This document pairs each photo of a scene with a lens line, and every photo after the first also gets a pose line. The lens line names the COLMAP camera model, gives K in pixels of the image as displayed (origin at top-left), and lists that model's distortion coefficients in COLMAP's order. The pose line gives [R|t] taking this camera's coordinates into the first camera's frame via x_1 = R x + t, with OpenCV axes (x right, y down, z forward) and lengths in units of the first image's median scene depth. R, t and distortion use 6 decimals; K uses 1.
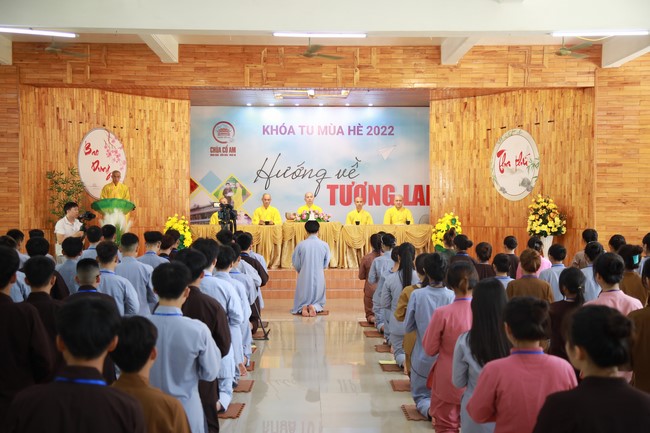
lens RADIAL K [[929.6, 0, 325.5], [0, 929.6, 215.5], [0, 0, 1]] dist [0.183002, 0.000000]
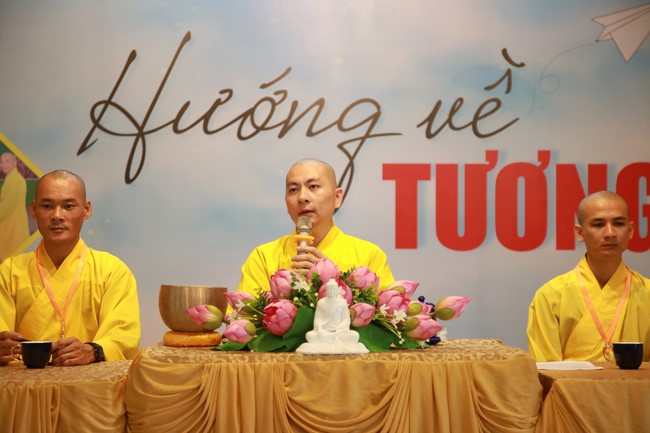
lens RADIAL K [[1496.2, 0, 325.1], [0, 1496.2, 216.7], [0, 0, 1]] dist [0.153977, 0.000000]
pose [[0.999990, 0.000926, -0.004365, -0.011759], [-0.001097, 0.999226, -0.039314, -0.003970], [0.004326, 0.039318, 0.999217, 0.612725]]
